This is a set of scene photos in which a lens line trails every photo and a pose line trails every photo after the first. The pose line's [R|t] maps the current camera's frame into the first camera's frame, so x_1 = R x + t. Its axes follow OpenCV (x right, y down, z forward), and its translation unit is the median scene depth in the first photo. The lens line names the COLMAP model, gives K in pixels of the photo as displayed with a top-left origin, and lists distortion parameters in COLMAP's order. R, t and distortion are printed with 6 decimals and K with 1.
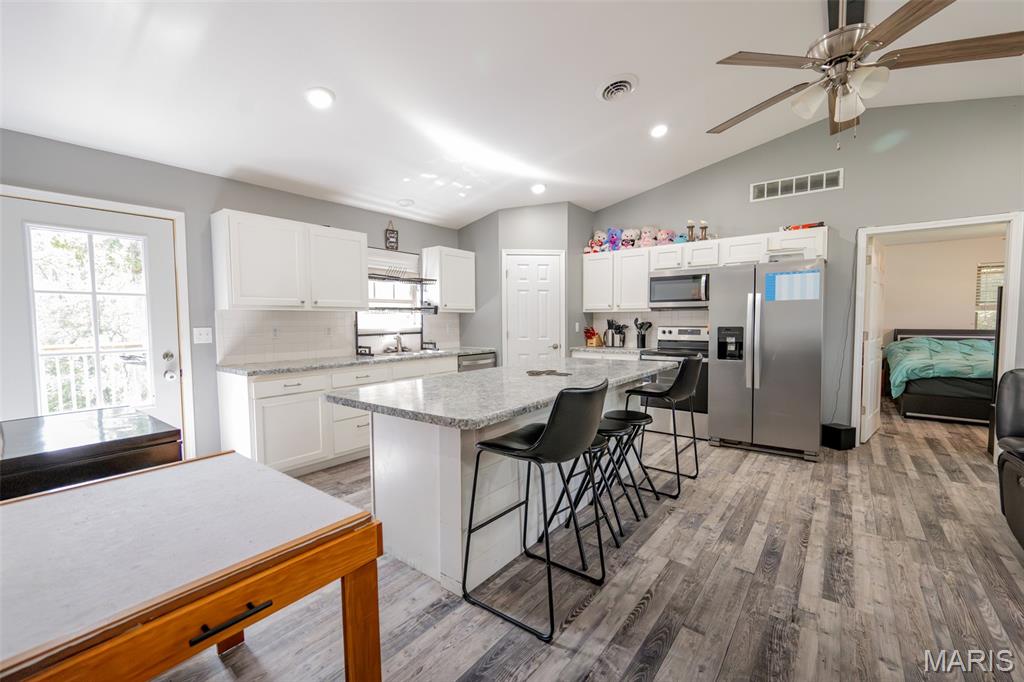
lens RADIAL K [[426.8, 0, 512.2], [0, 426.8, 344.6], [0, 0, 1]] dist [0.001672, 0.000099]
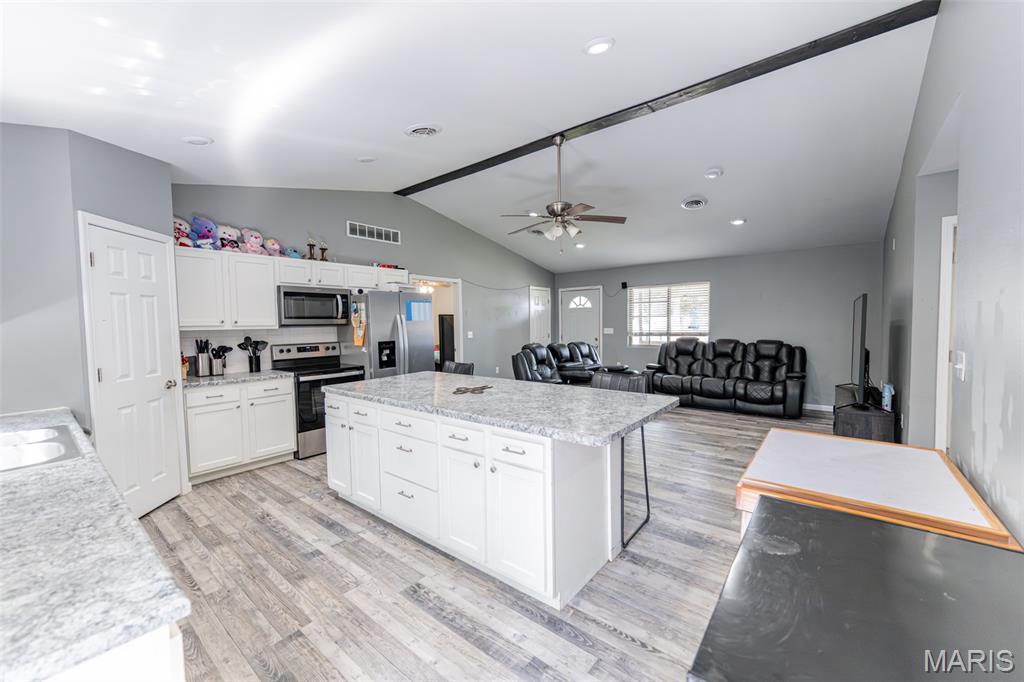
lens RADIAL K [[404.2, 0, 522.7], [0, 404.2, 341.9], [0, 0, 1]] dist [0.001405, -0.000338]
pose [[0.016805, -0.038485, 0.999118, -0.549216], [0.077639, 0.996292, 0.037070, -0.045074], [-0.996840, 0.076947, 0.019731, 0.506875]]
